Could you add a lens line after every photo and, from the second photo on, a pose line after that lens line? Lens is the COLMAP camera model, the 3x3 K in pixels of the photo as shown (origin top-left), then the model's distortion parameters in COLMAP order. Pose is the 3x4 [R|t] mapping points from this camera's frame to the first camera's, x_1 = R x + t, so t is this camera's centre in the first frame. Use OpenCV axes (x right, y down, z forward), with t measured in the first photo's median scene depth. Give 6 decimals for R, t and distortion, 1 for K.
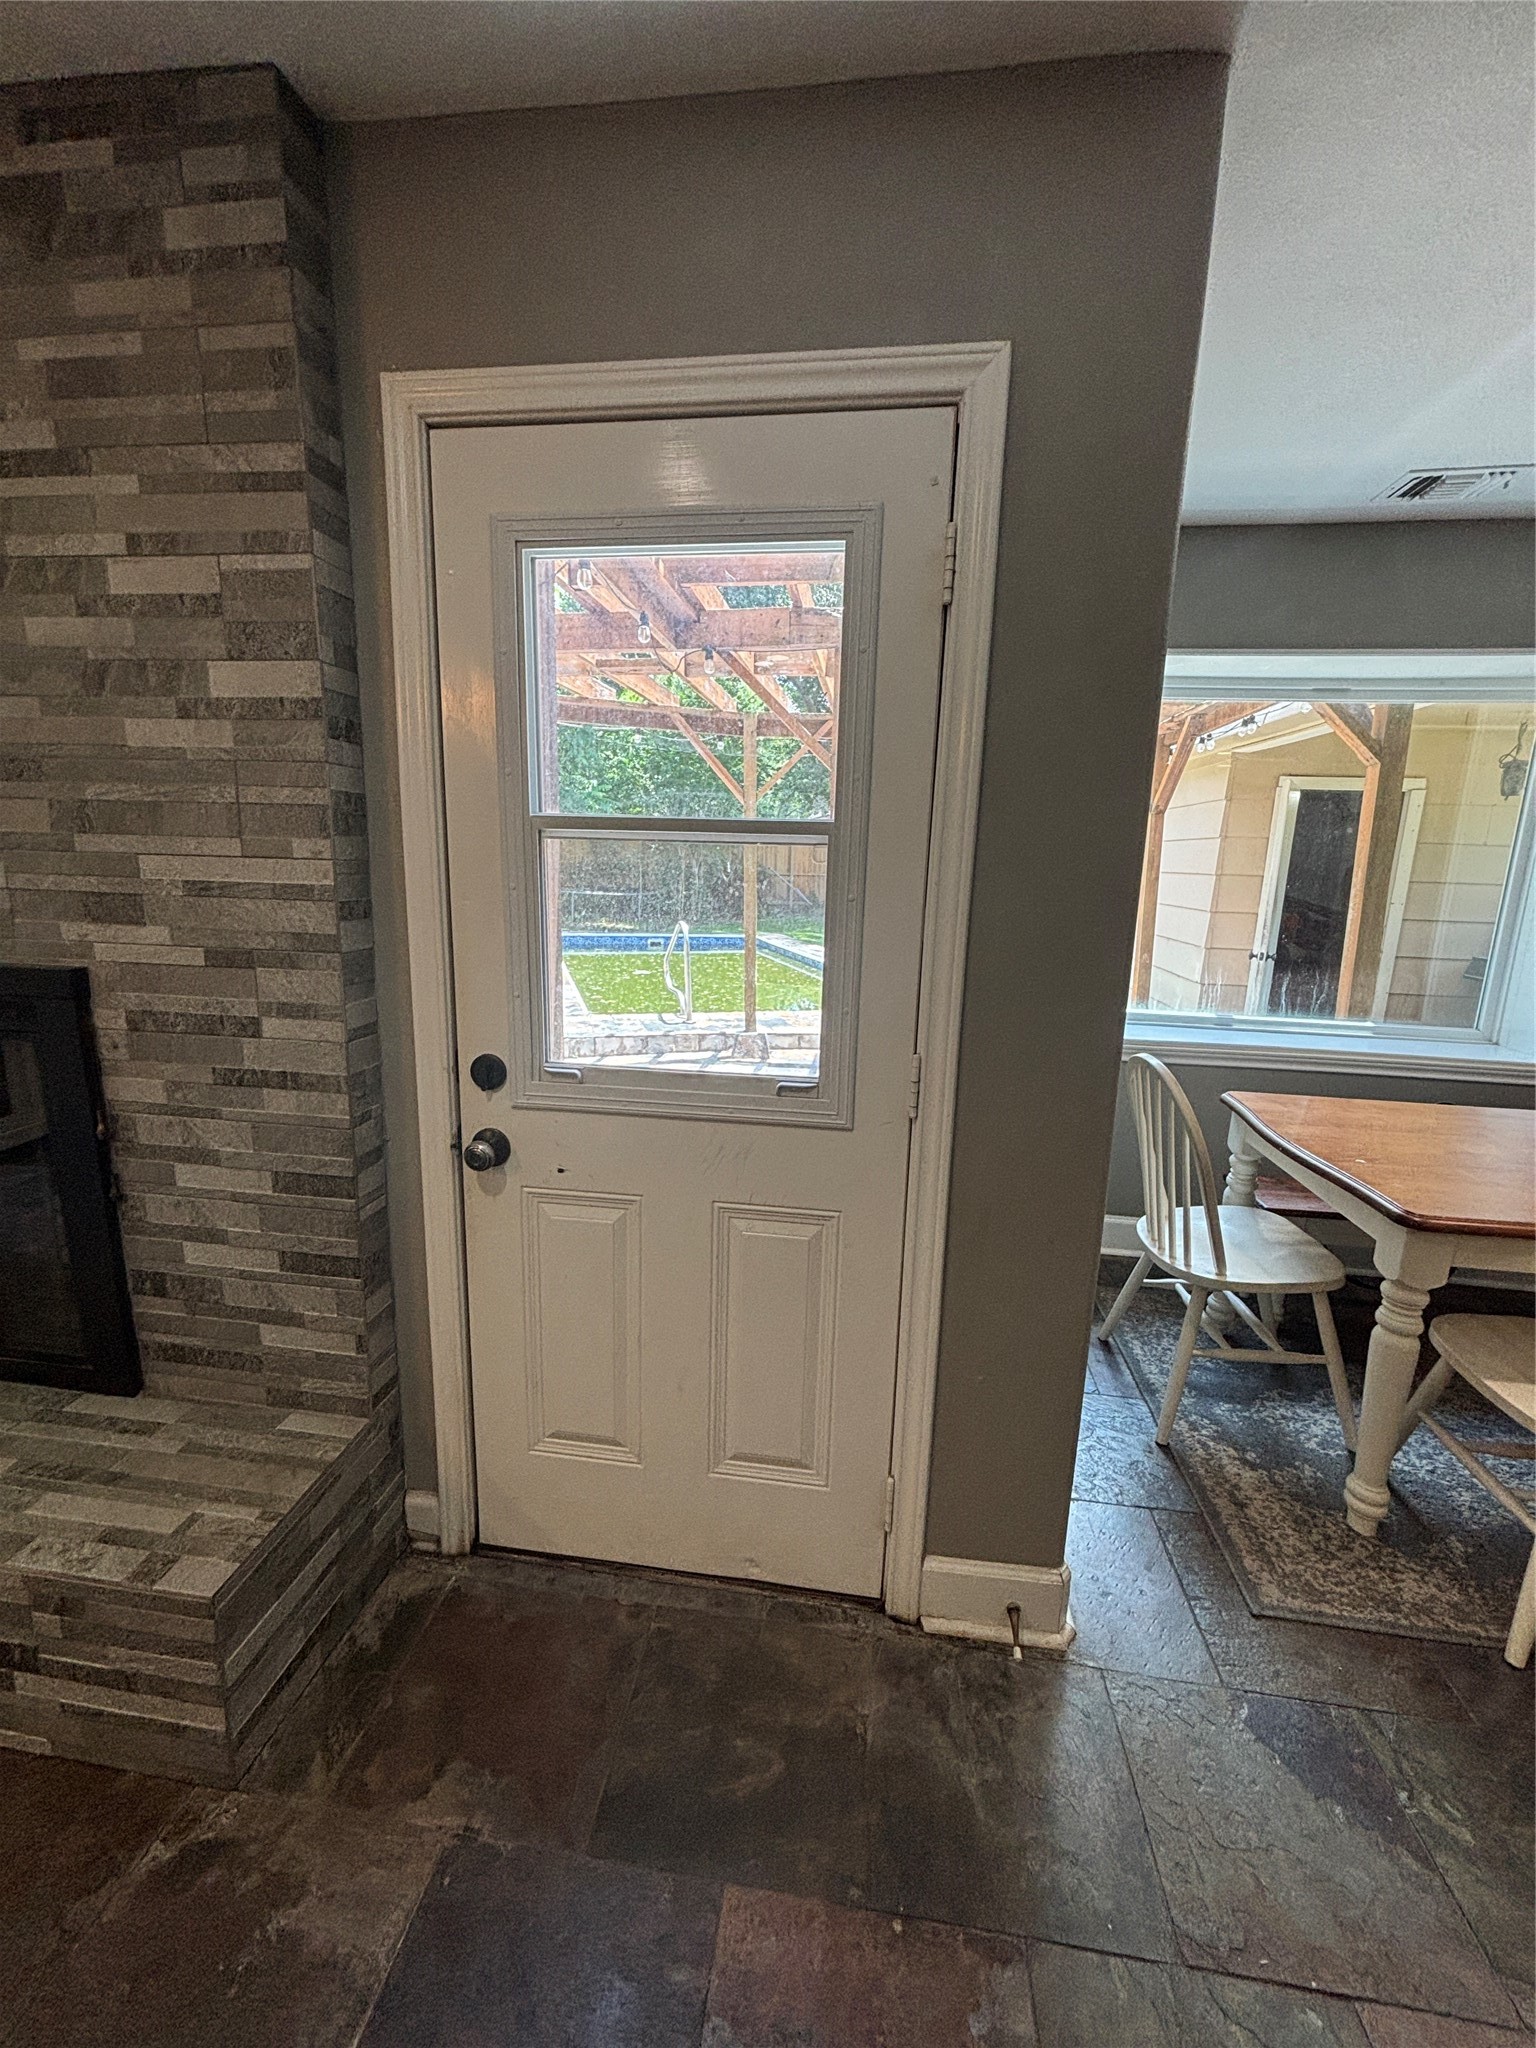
lens RADIAL K [[832.9, 0, 766.2], [0, 832.9, 1018.6], [0, 0, 1]] dist [-0.000915, 0.000151]
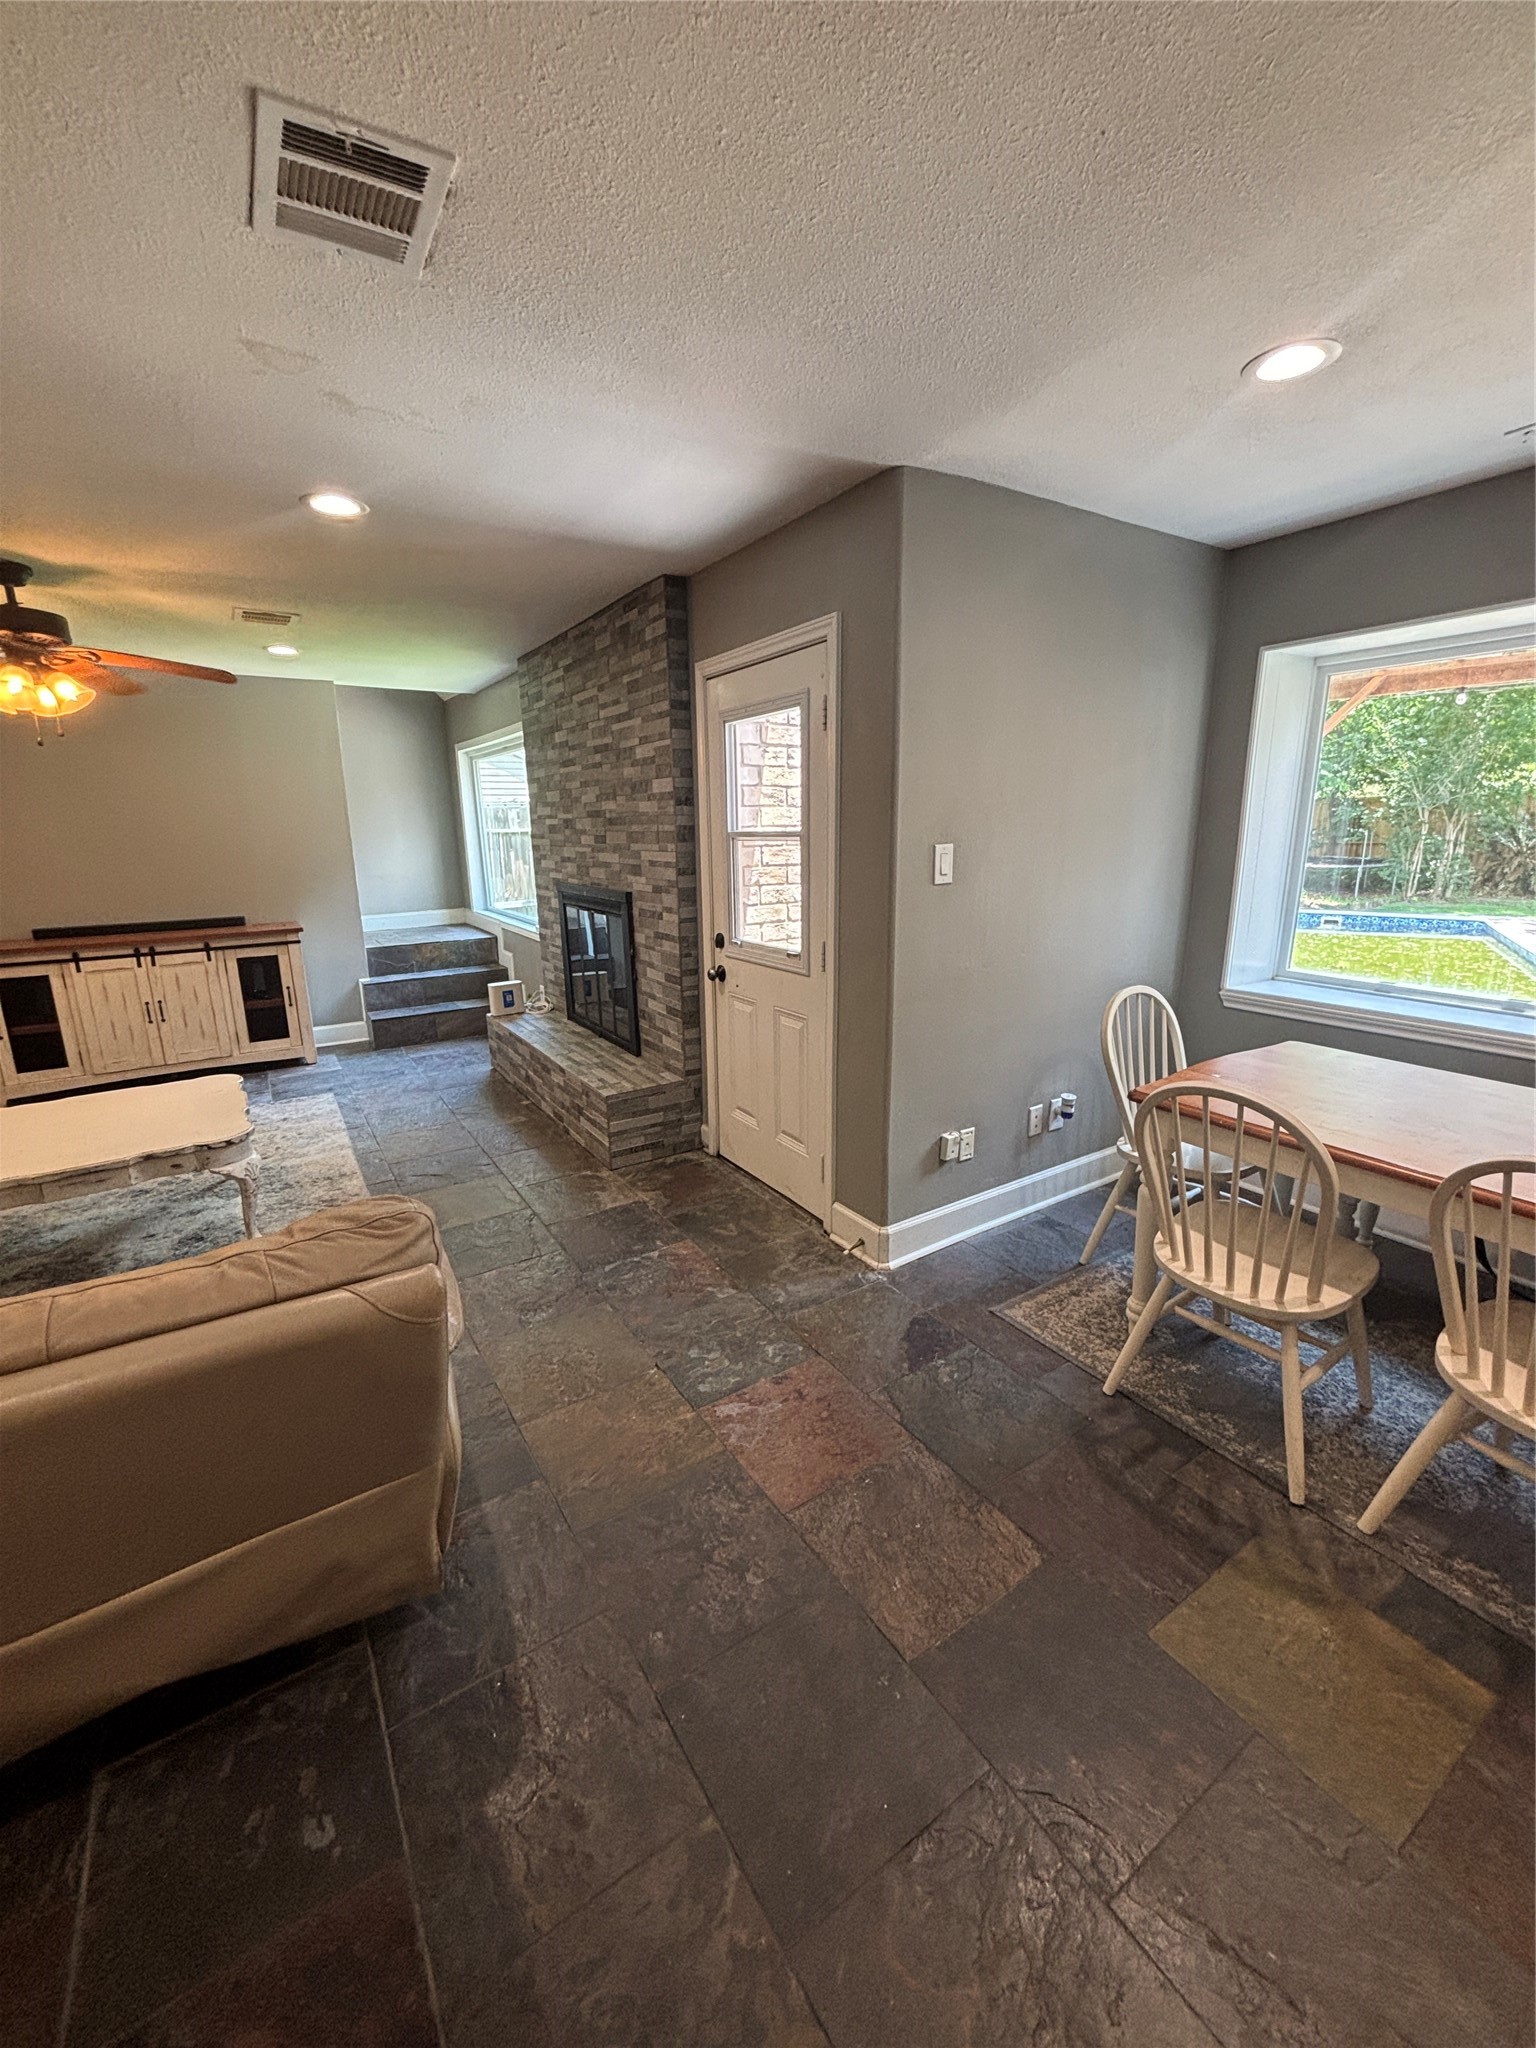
lens RADIAL K [[832.9, 0, 769.9], [0, 832.9, 1026.8], [0, 0, 1]] dist [-0.000915, 0.000151]
pose [[0.642347, 0.142433, -0.753062, 1.625014], [-0.111994, 0.989476, 0.091619, 0.076879], [0.758187, 0.025487, 0.651539, -0.442957]]
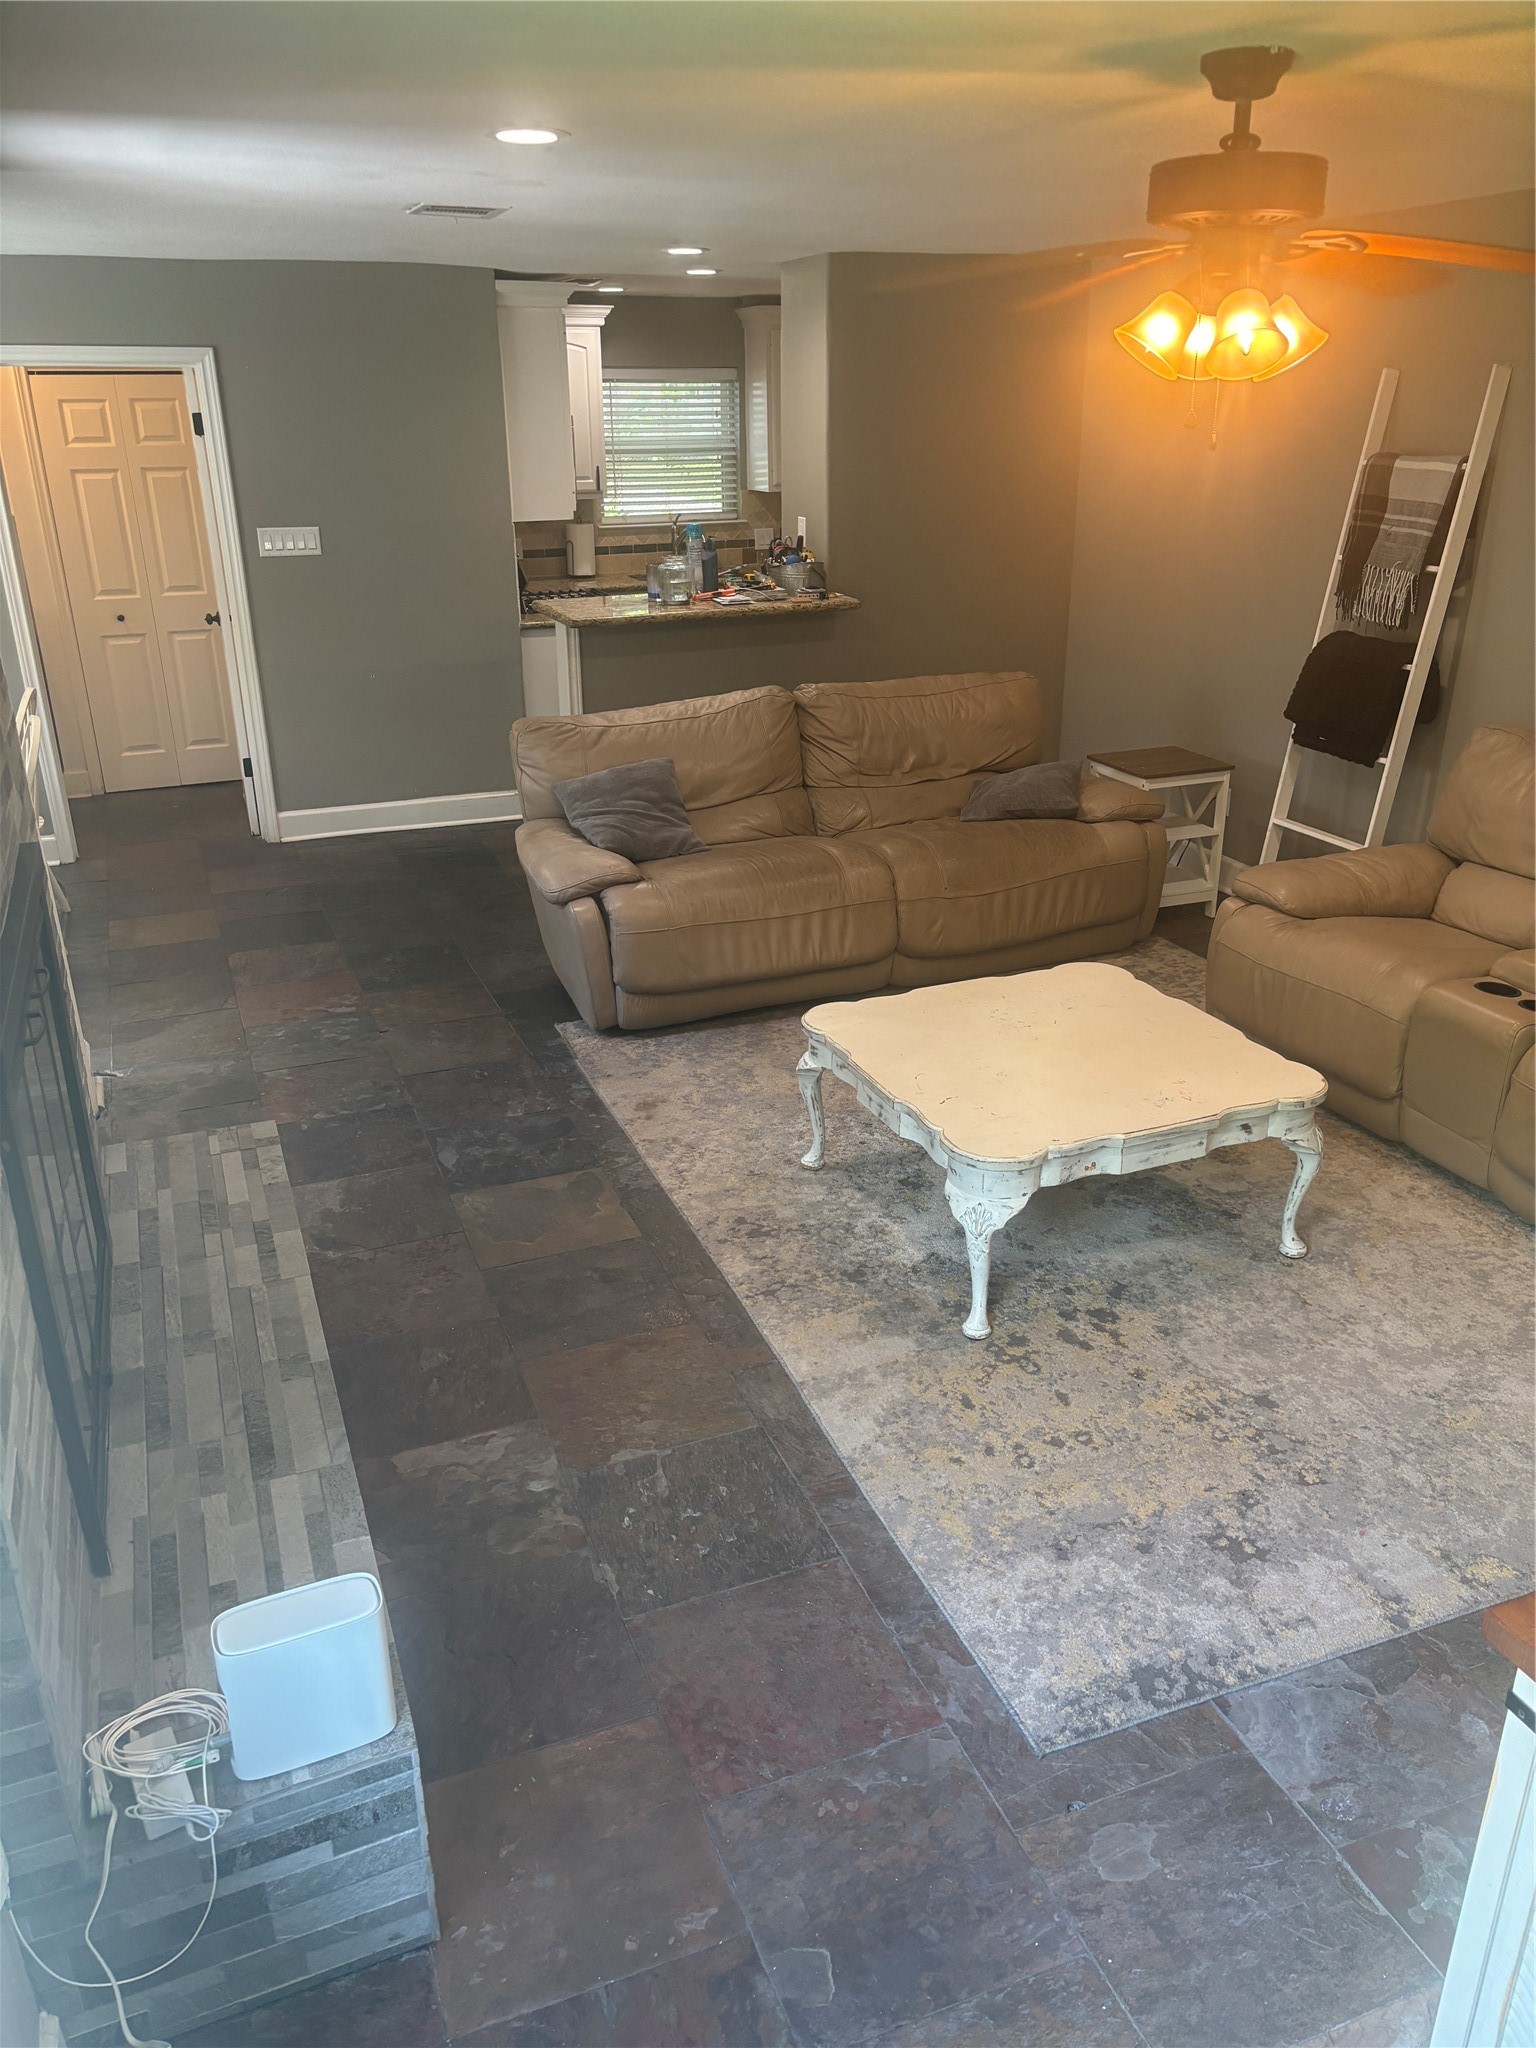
lens RADIAL K [[1526.4, 0, 772.4], [0, 1526.4, 1022.5], [0, 0, 1]] dist [-0.005240, -0.000727]
pose [[-0.486246, -0.358667, 0.796820, -2.866228], [0.163166, 0.858574, 0.486033, -0.649745], [-0.858453, 0.366345, -0.358956, 0.952578]]
